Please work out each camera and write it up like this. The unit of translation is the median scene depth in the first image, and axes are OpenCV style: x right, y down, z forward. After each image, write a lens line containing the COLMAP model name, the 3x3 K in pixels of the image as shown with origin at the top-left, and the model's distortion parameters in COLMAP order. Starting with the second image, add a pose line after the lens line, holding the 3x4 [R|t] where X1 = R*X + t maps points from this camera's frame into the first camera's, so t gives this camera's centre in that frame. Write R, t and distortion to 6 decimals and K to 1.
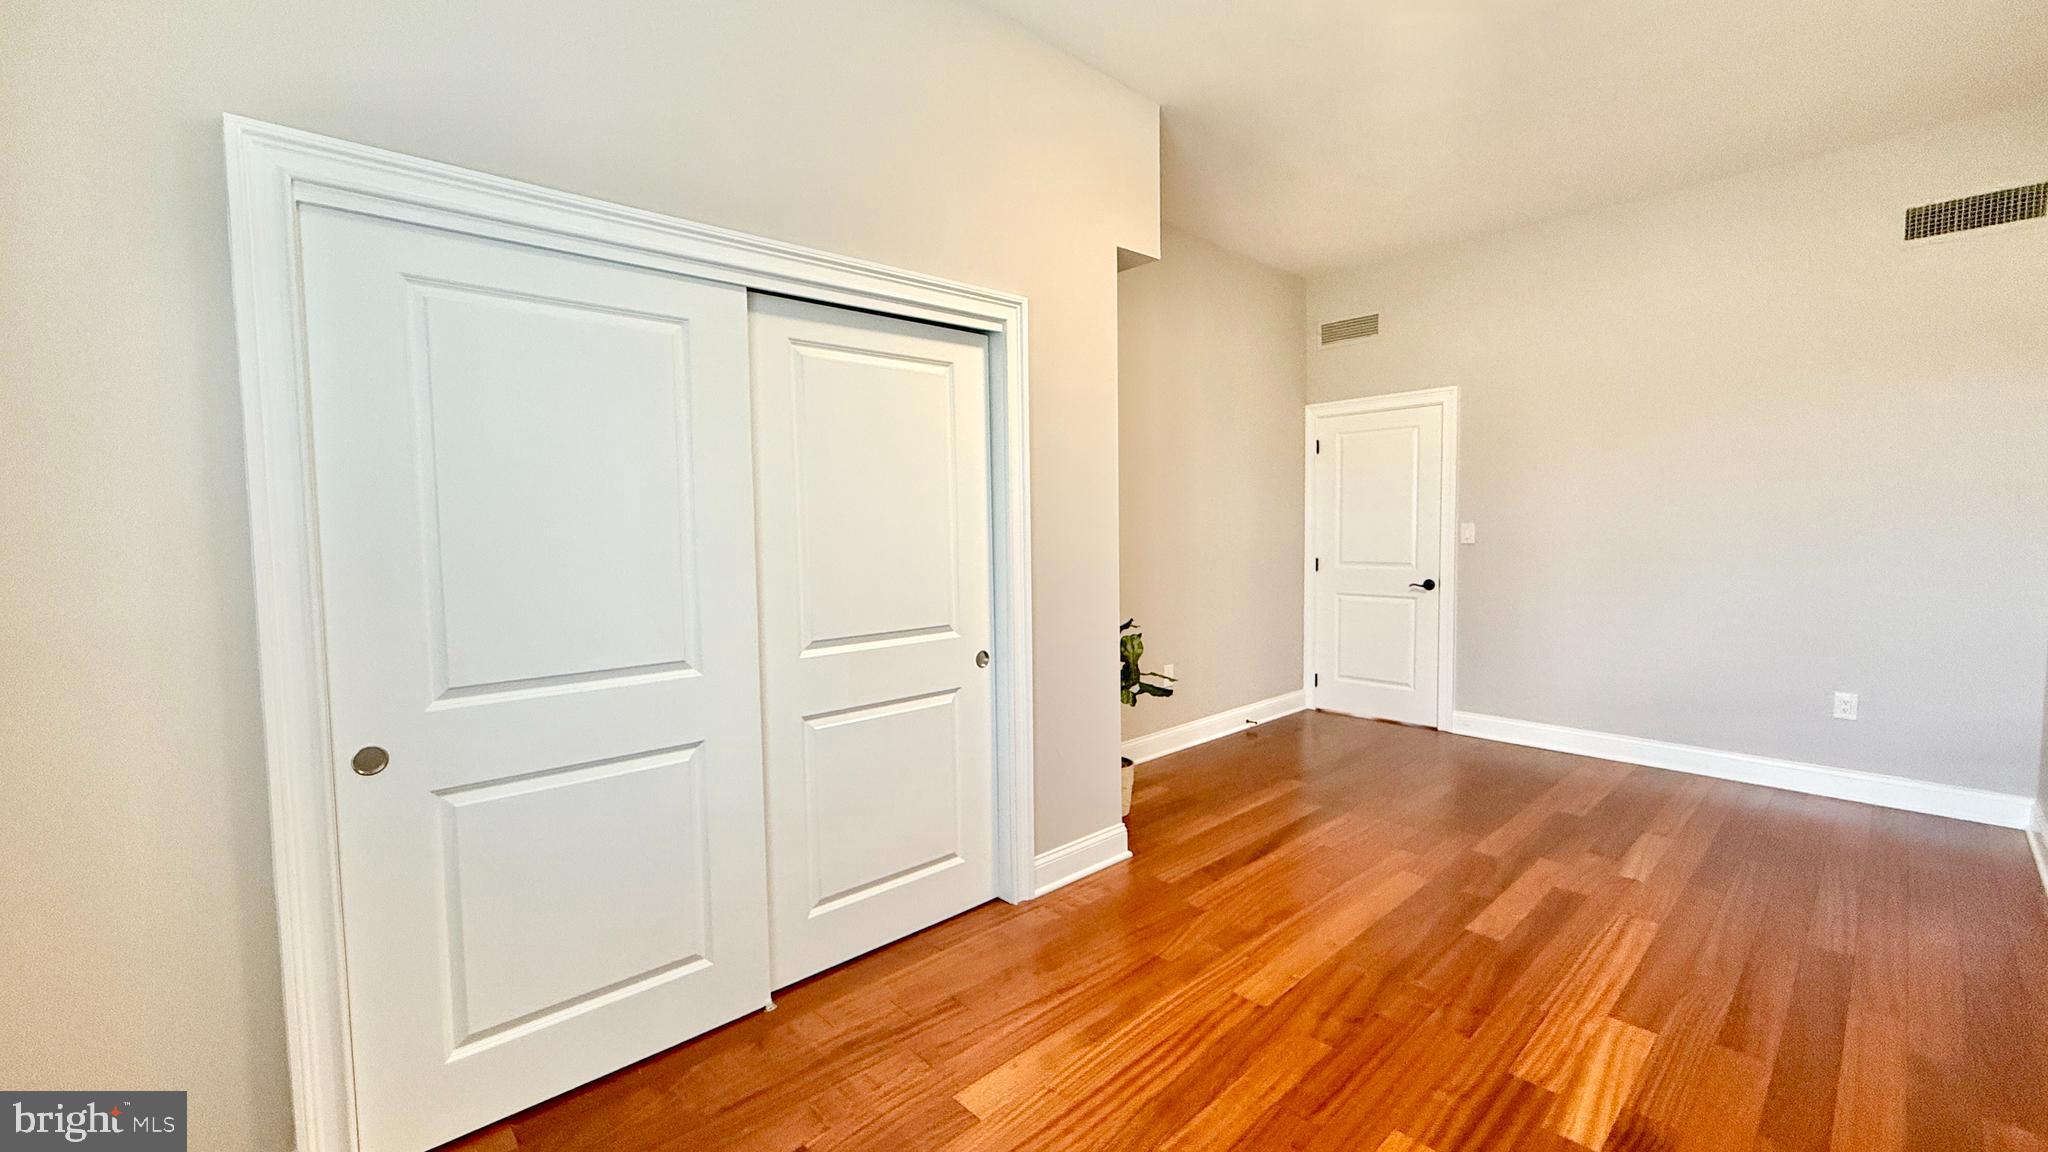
lens RADIAL K [[835.0, 0, 1018.5], [0, 835.0, 572.8], [0, 0, 1]] dist [-0.004485, 0.002127]
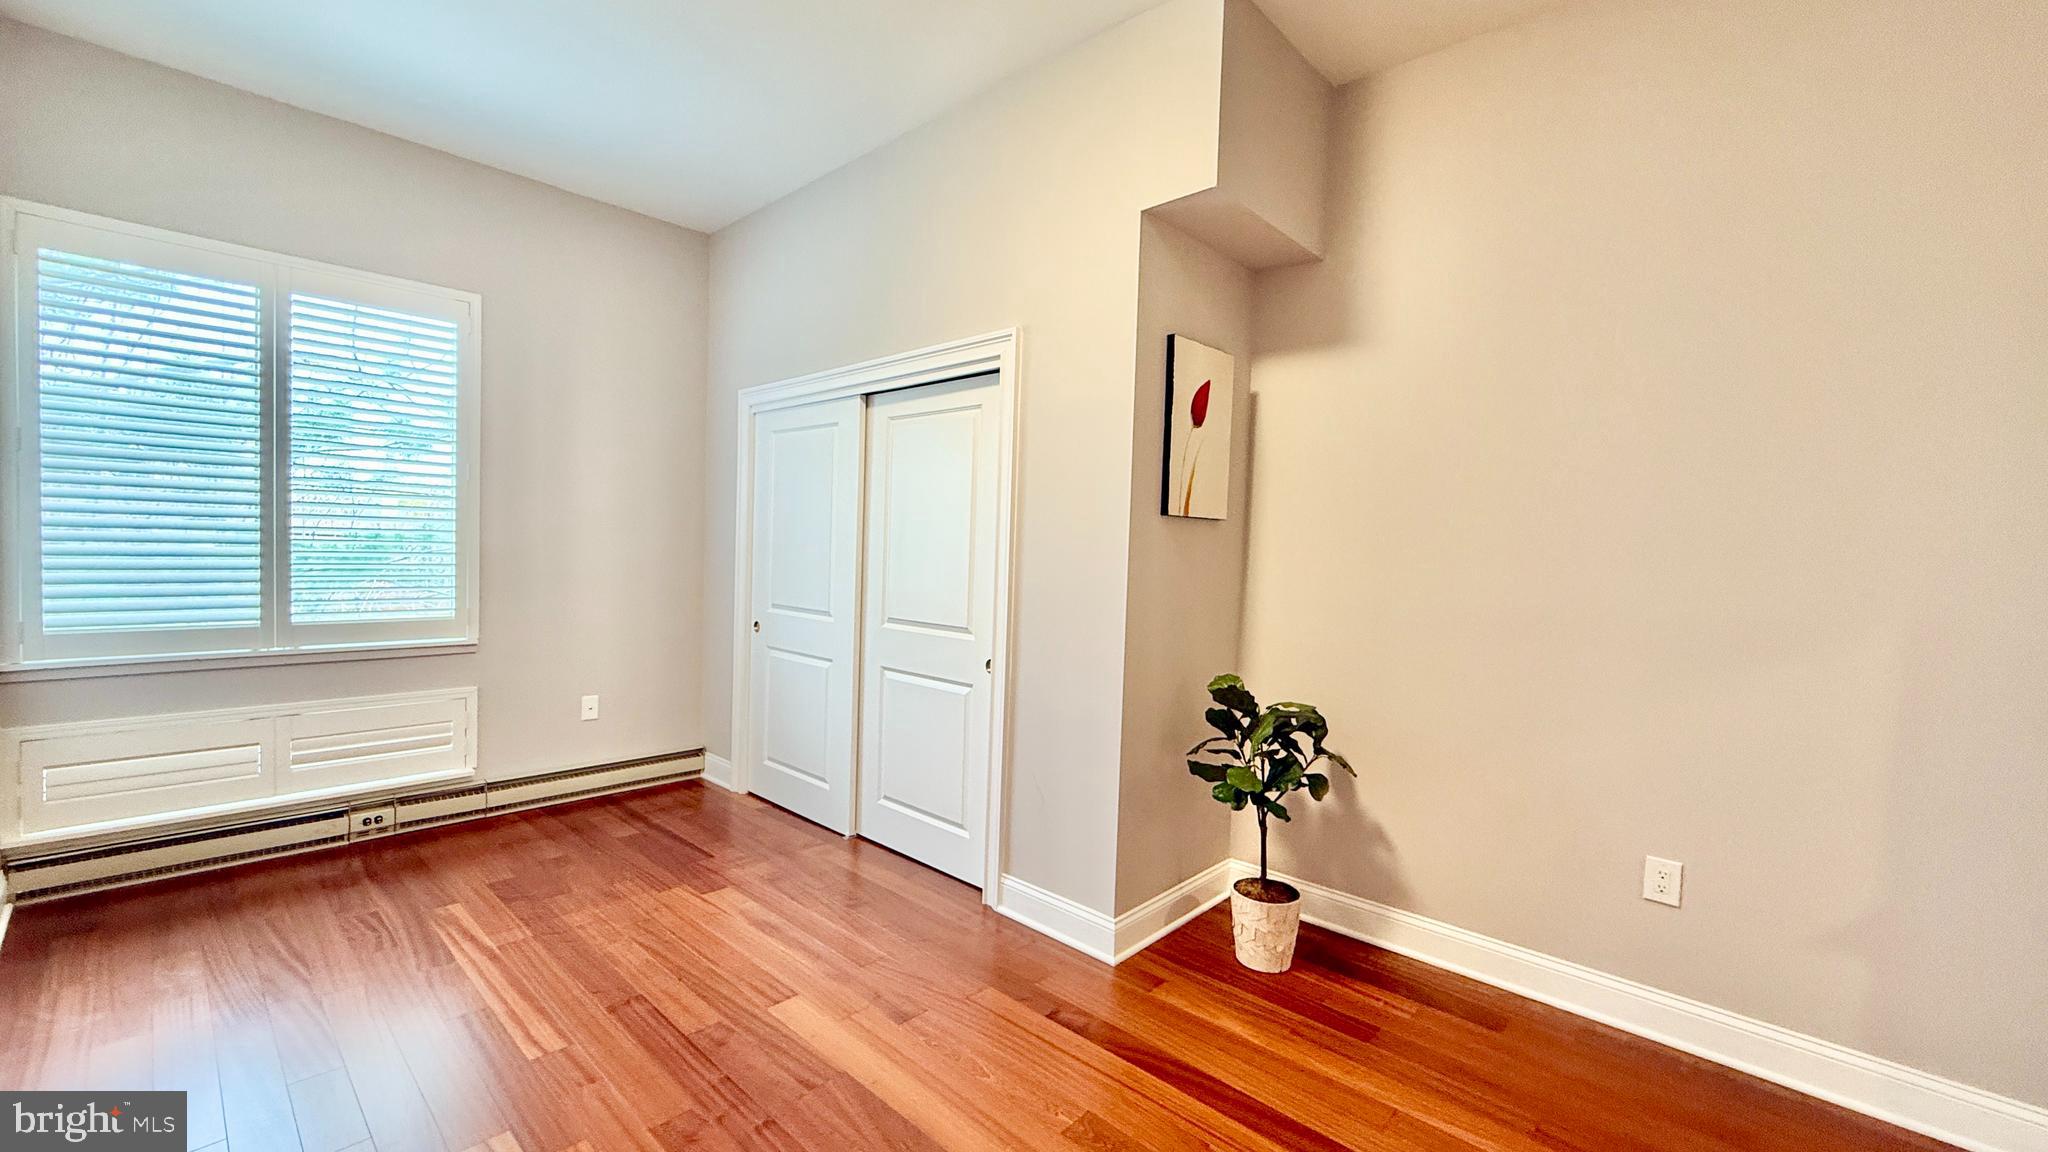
lens RADIAL K [[835.0, 0, 1024.5], [0, 835.0, 571.8], [0, 0, 1]] dist [-0.004485, 0.002127]
pose [[0.058385, 0.046437, -0.997213, 1.101692], [-0.092413, 0.994880, 0.040918, -0.072543], [0.994008, 0.089766, 0.062378, 1.009730]]
